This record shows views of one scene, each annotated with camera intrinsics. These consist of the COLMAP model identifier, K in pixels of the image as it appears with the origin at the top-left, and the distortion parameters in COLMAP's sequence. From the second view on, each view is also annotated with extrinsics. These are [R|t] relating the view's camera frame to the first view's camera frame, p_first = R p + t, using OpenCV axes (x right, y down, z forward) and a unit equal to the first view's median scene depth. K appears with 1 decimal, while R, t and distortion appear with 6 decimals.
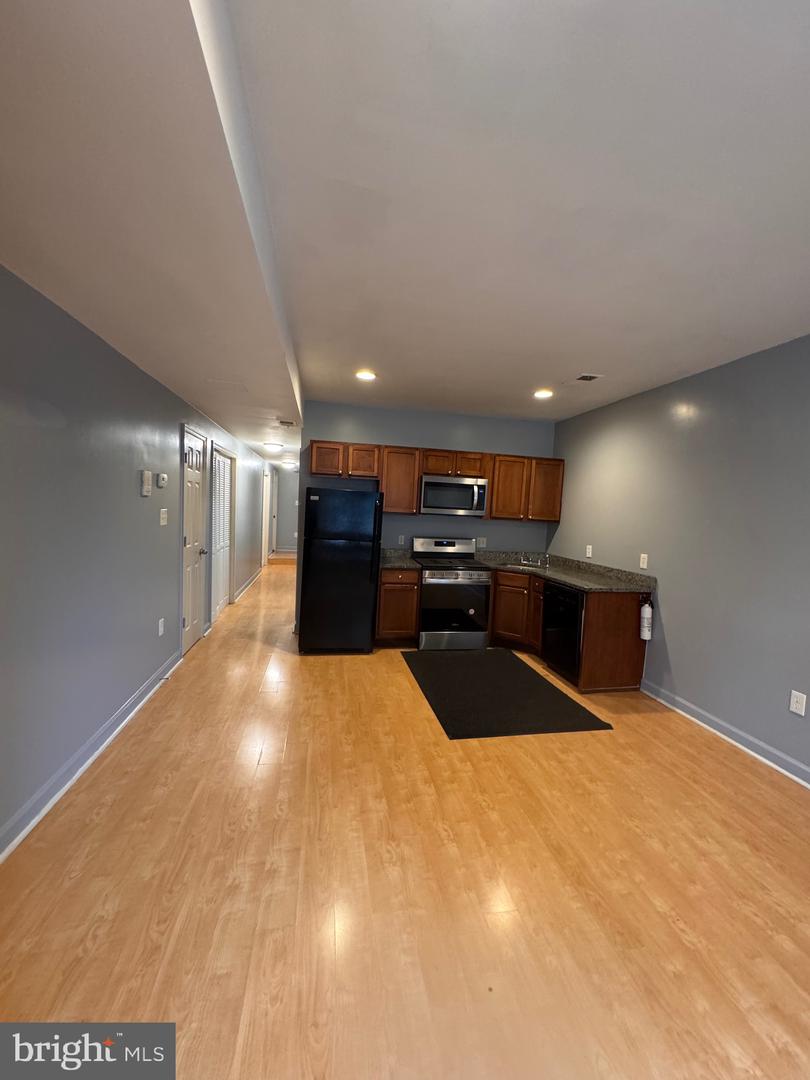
lens RADIAL K [[435.0, 0, 410.2], [0, 435.0, 539.4], [0, 0, 1]] dist [-0.001756, 0.000517]
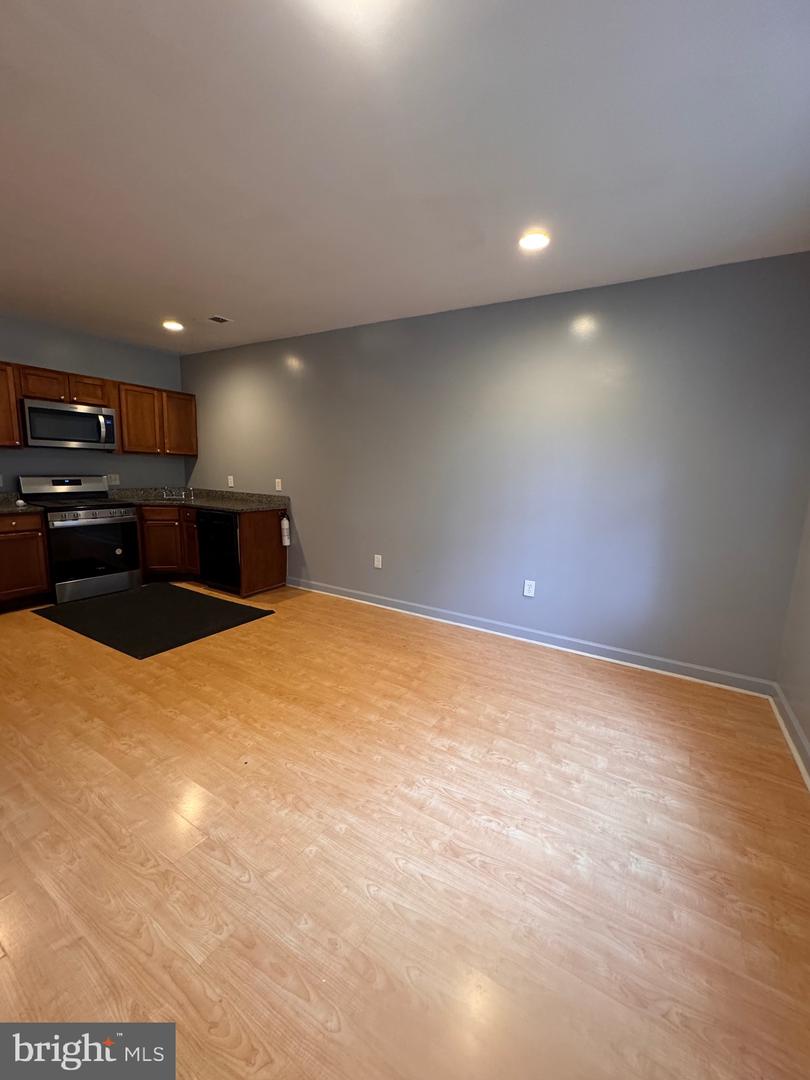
lens RADIAL K [[435.0, 0, 404.4], [0, 435.0, 538.1], [0, 0, 1]] dist [-0.001756, 0.000517]
pose [[0.675970, -0.144391, 0.722645, -0.144701], [0.052717, 0.987579, 0.148016, 0.035851], [-0.735041, -0.061959, 0.675186, -0.119920]]
